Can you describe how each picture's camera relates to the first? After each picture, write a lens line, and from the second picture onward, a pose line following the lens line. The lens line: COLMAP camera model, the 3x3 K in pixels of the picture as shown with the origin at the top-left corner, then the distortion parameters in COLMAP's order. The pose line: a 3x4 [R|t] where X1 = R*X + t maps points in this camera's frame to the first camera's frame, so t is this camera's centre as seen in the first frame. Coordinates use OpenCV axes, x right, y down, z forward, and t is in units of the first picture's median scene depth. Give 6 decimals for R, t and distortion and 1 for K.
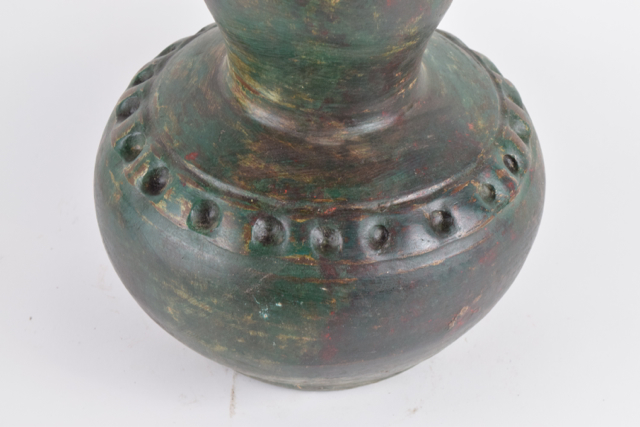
lens RADIAL K [[1398.4, 0, 320.0], [0, 1398.4, 213.5], [0, 0, 1]] dist [0.045676, 0.112269]
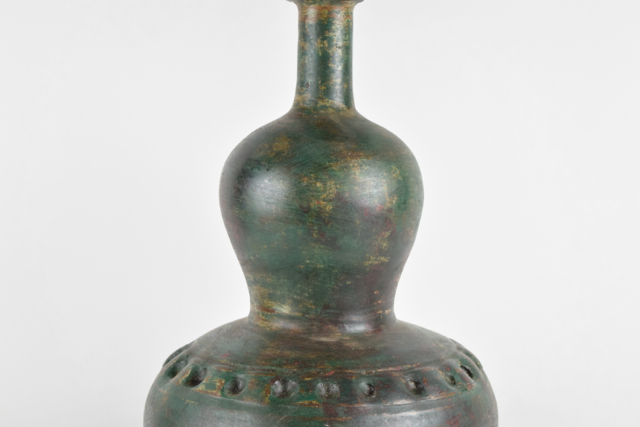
lens RADIAL K [[1447.9, 0, 320.0], [0, 1447.9, 213.5], [0, 0, 1]] dist [0.076387, 0.287873]
pose [[0.999637, -0.021320, 0.016473, -0.021513], [0.026867, 0.834640, -0.550140, 0.626943], [-0.002020, 0.550383, 0.834910, -0.232379]]
